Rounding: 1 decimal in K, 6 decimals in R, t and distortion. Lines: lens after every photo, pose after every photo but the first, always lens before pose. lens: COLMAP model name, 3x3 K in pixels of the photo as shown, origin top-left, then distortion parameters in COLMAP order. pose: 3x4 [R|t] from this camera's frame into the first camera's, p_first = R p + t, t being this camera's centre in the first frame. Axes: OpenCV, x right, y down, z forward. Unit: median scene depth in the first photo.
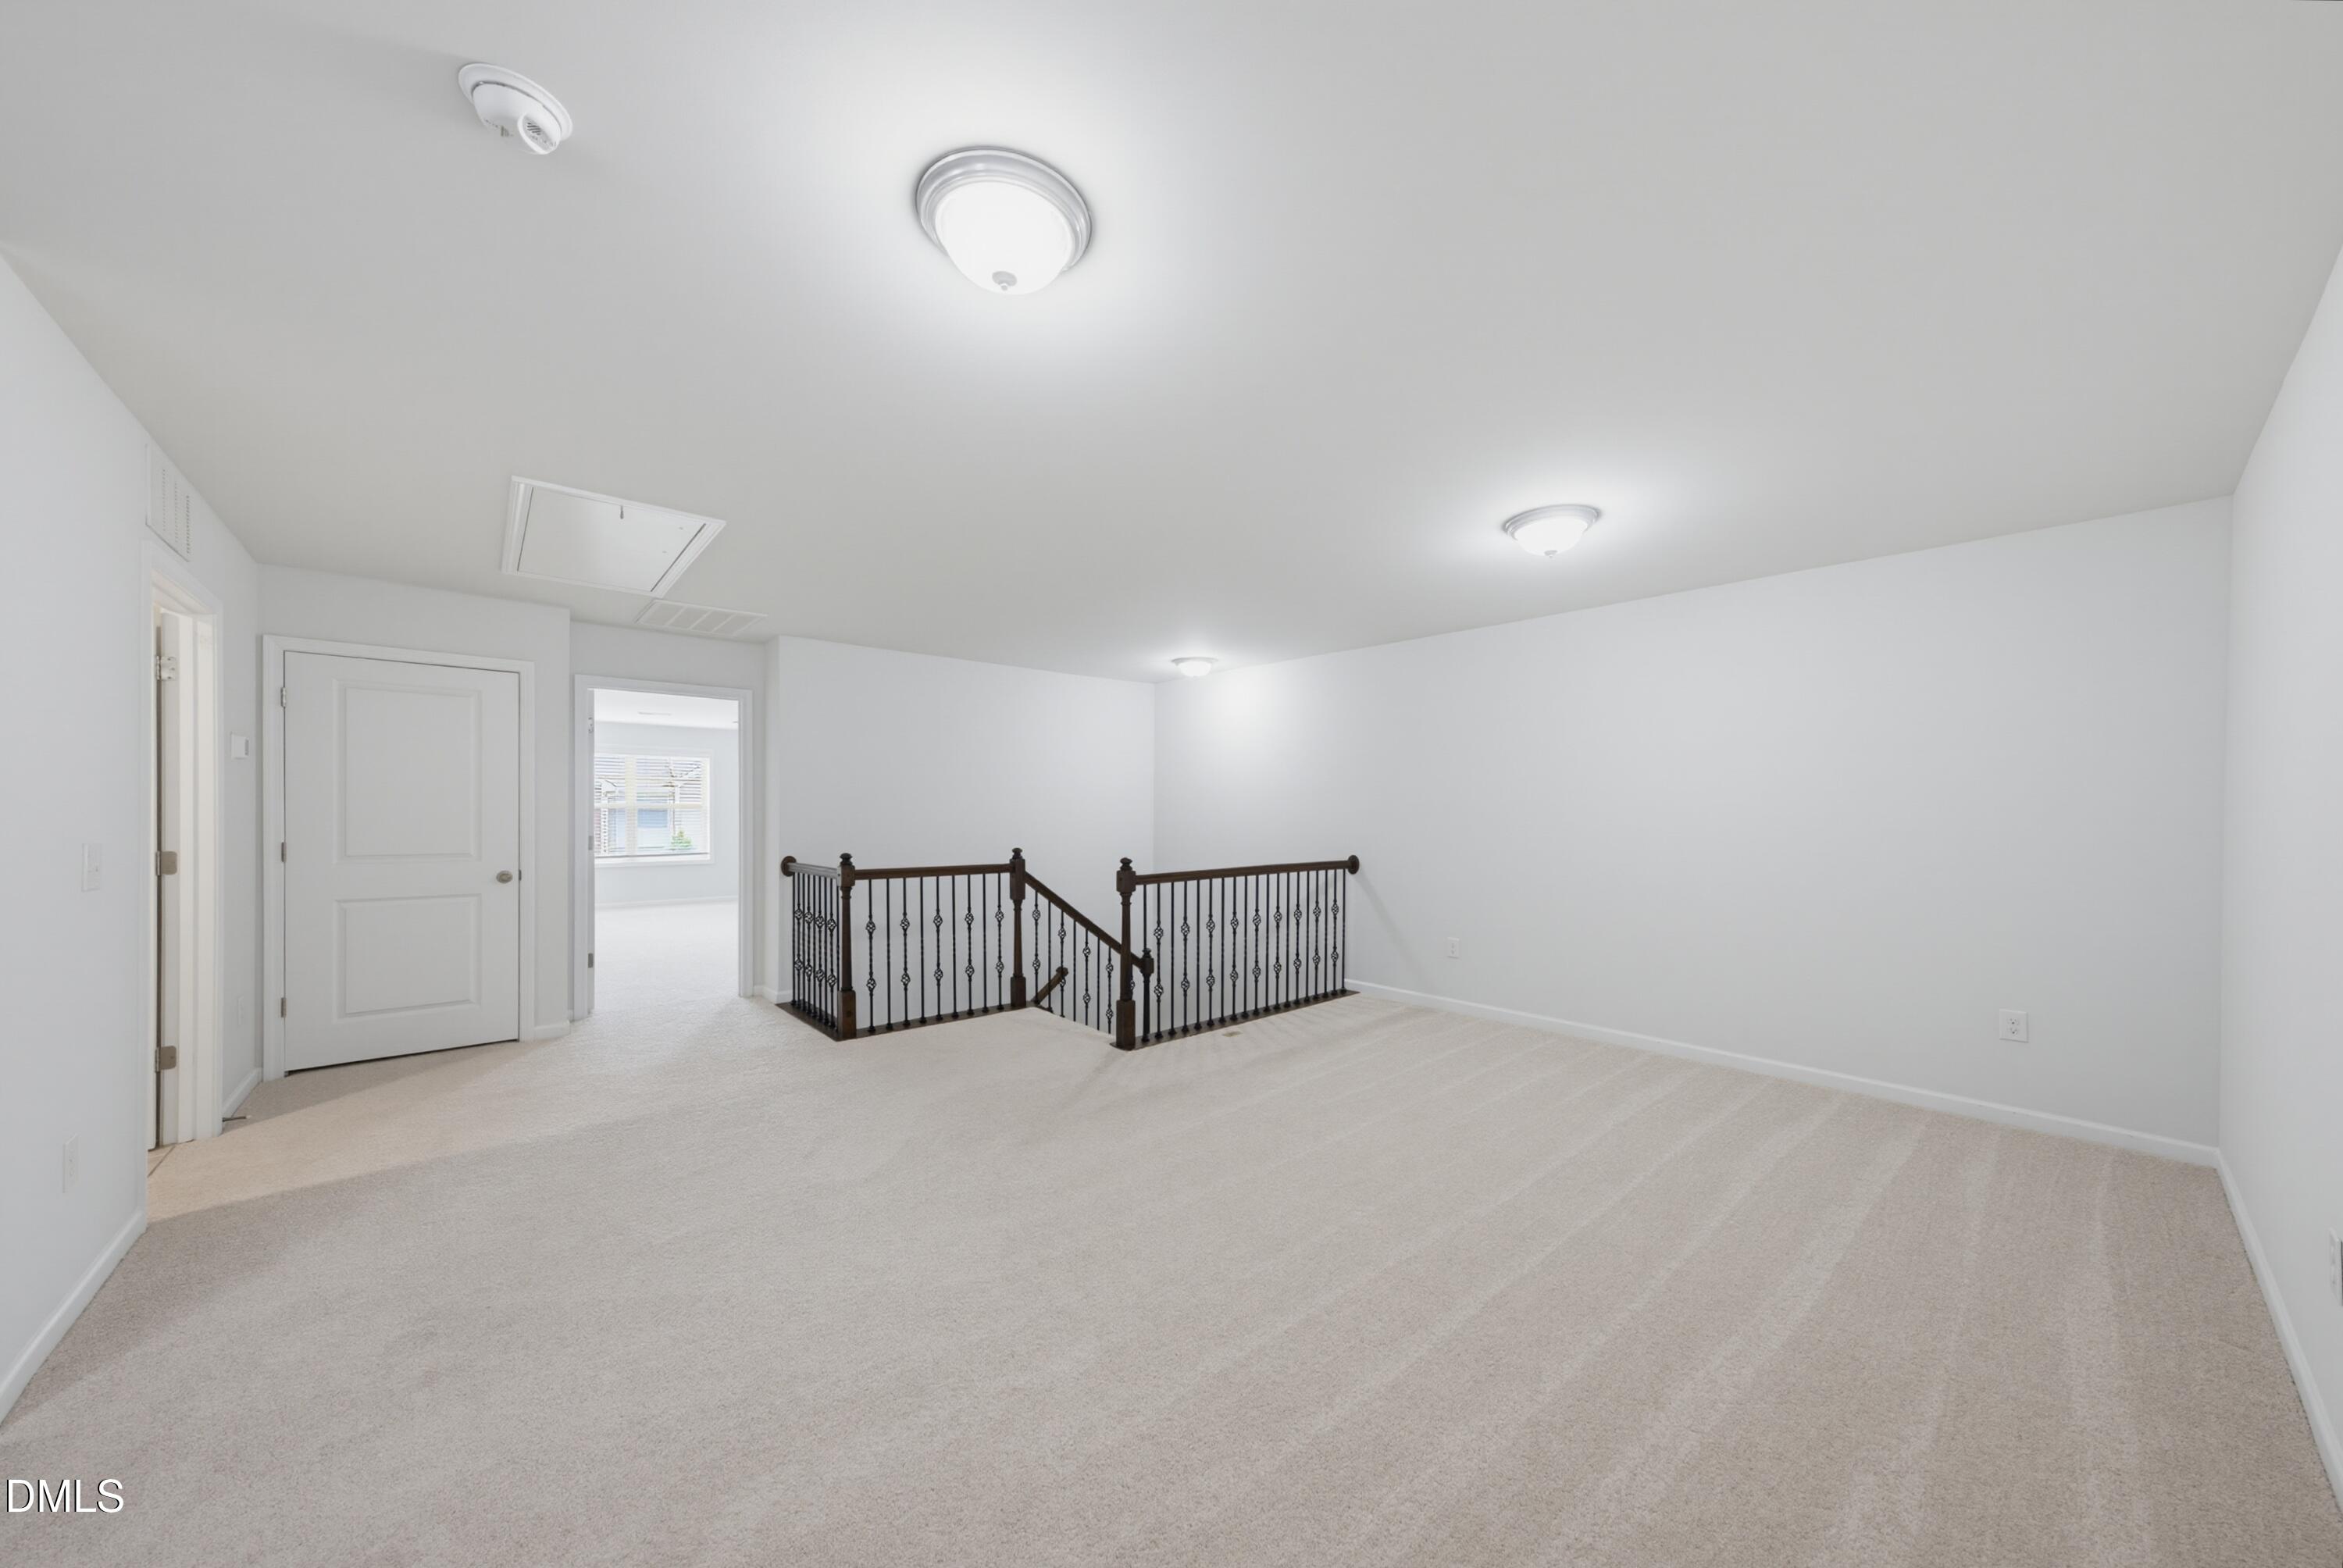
lens RADIAL K [[811.7, 0, 1159.0], [0, 811.7, 819.5], [0, 0, 1]] dist [0.000138, 0.000053]
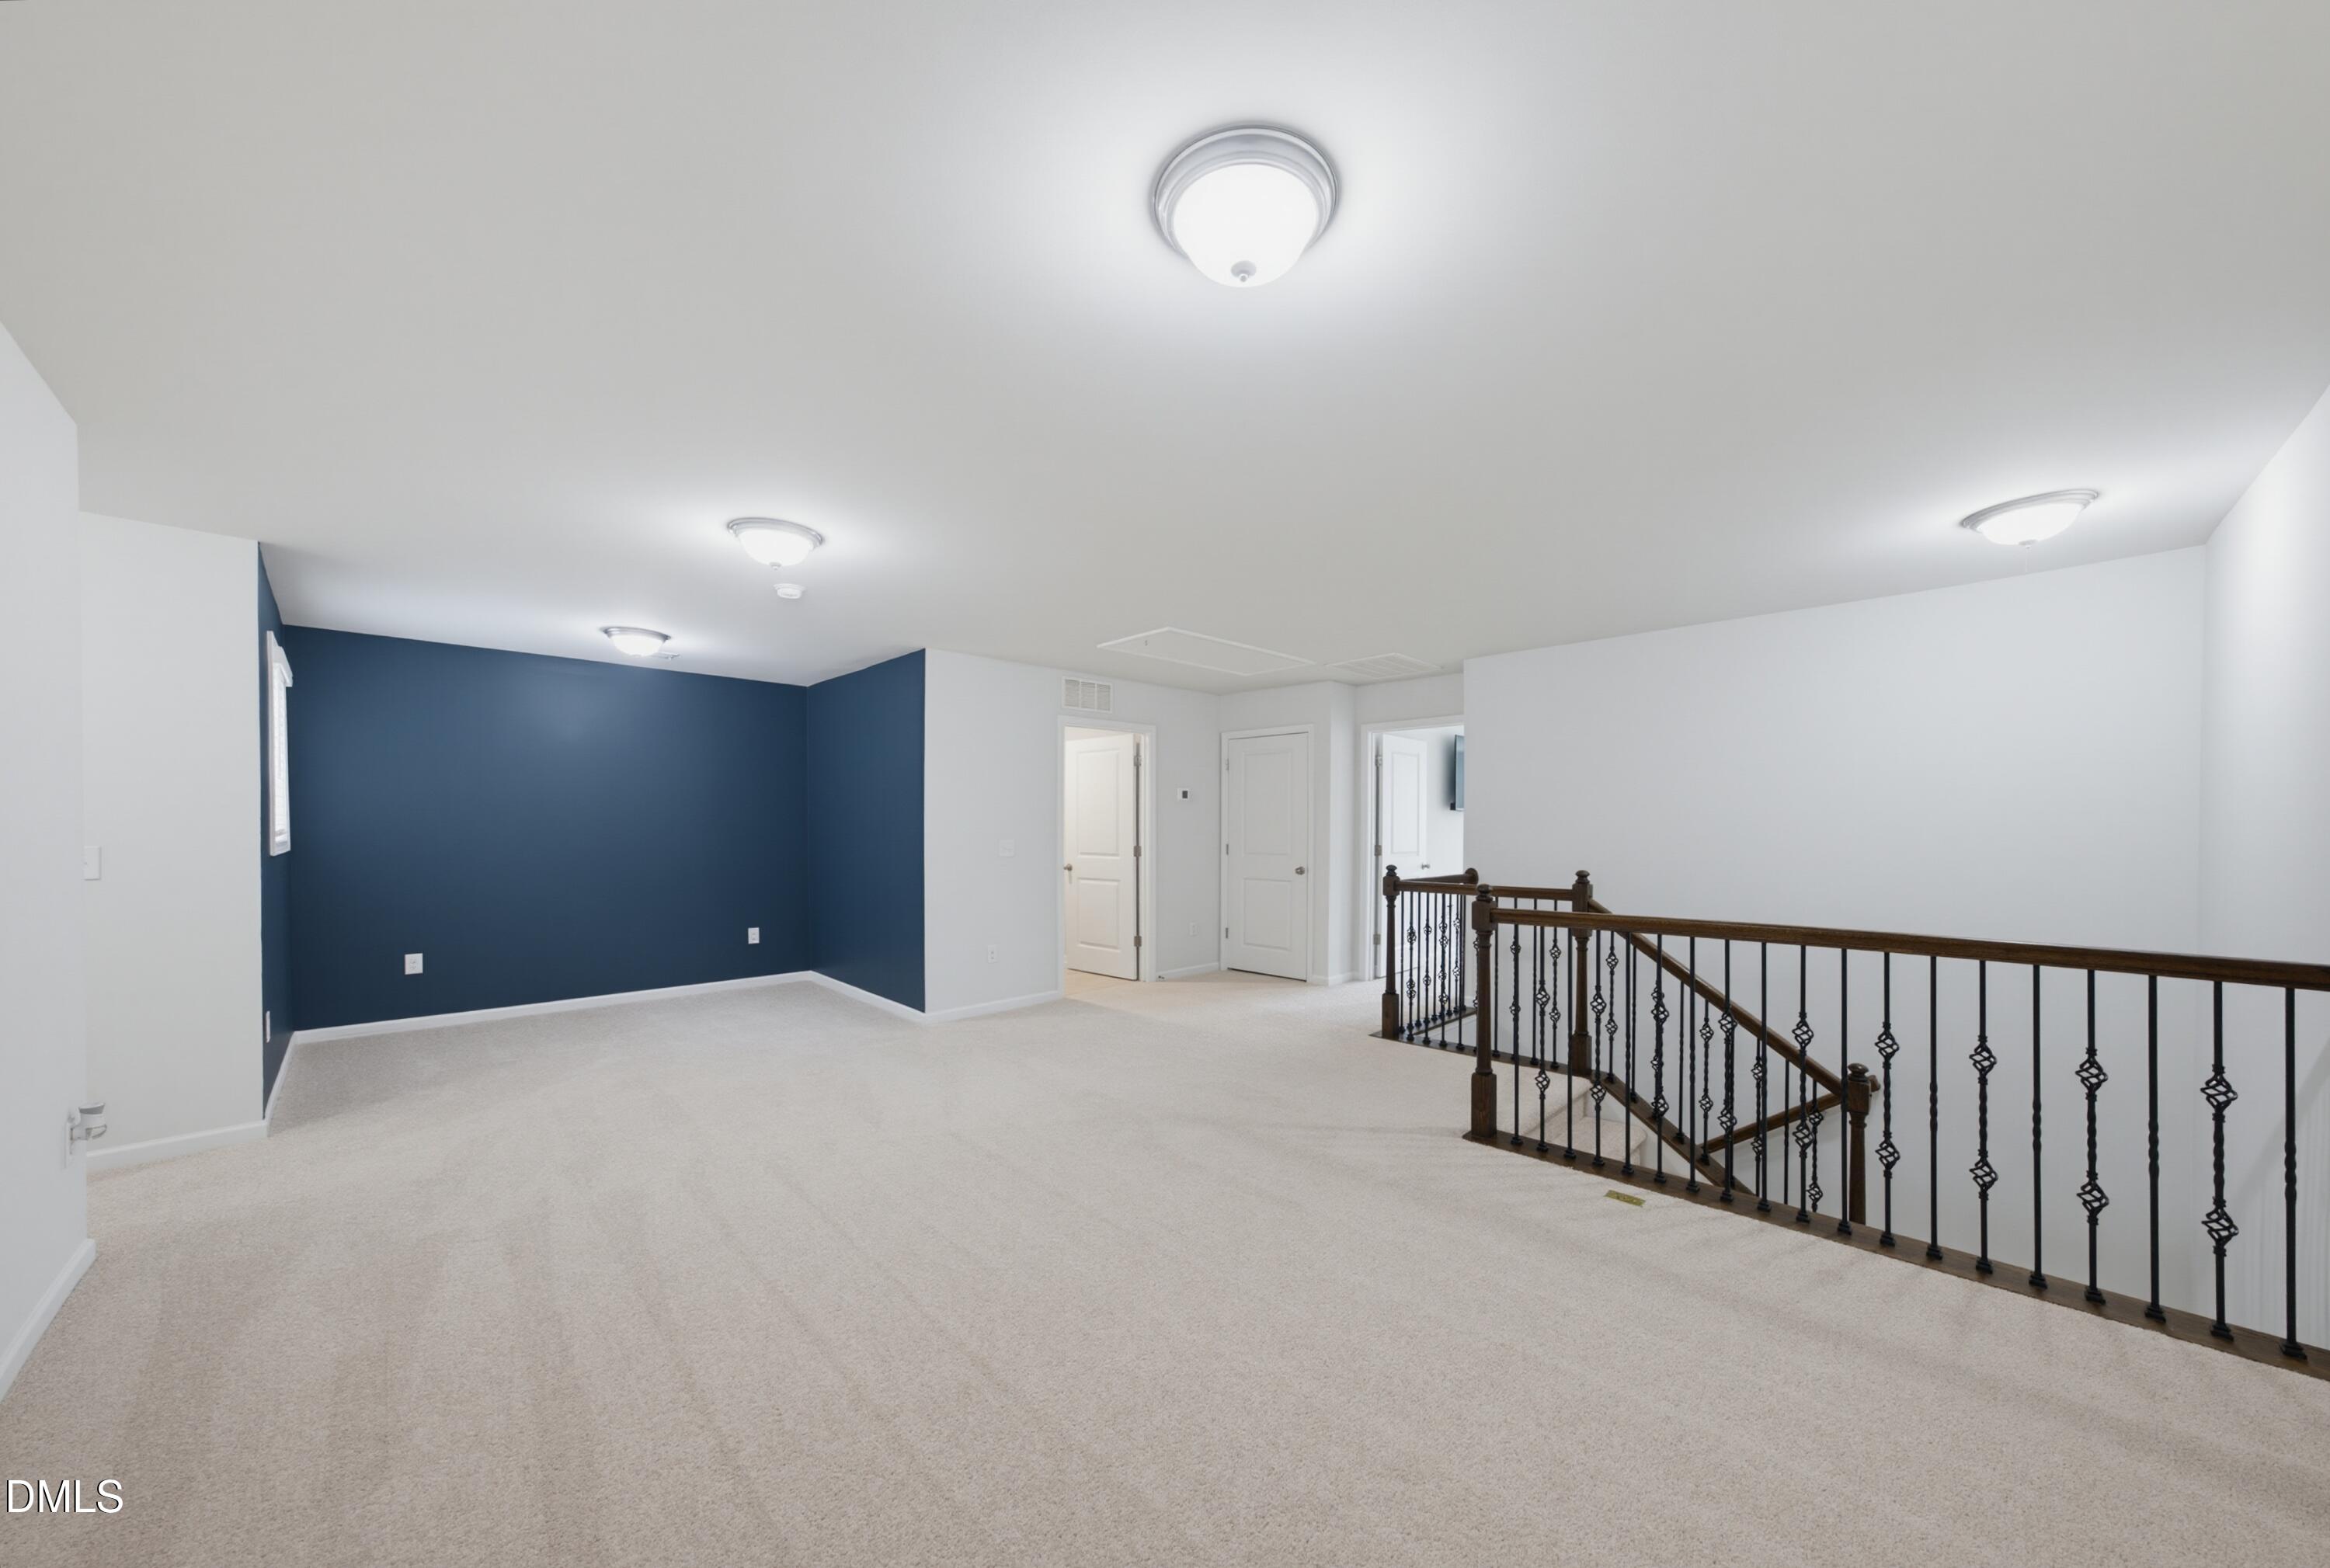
lens RADIAL K [[807.3, 0, 1152.6], [0, 807.3, 819.3], [0, 0, 1]] dist [0.000138, 0.000053]
pose [[0.071416, -0.016956, -0.997303, 0.634897], [-0.013814, 0.999743, -0.017987, 0.007037], [0.997351, 0.015062, 0.071163, 0.606065]]
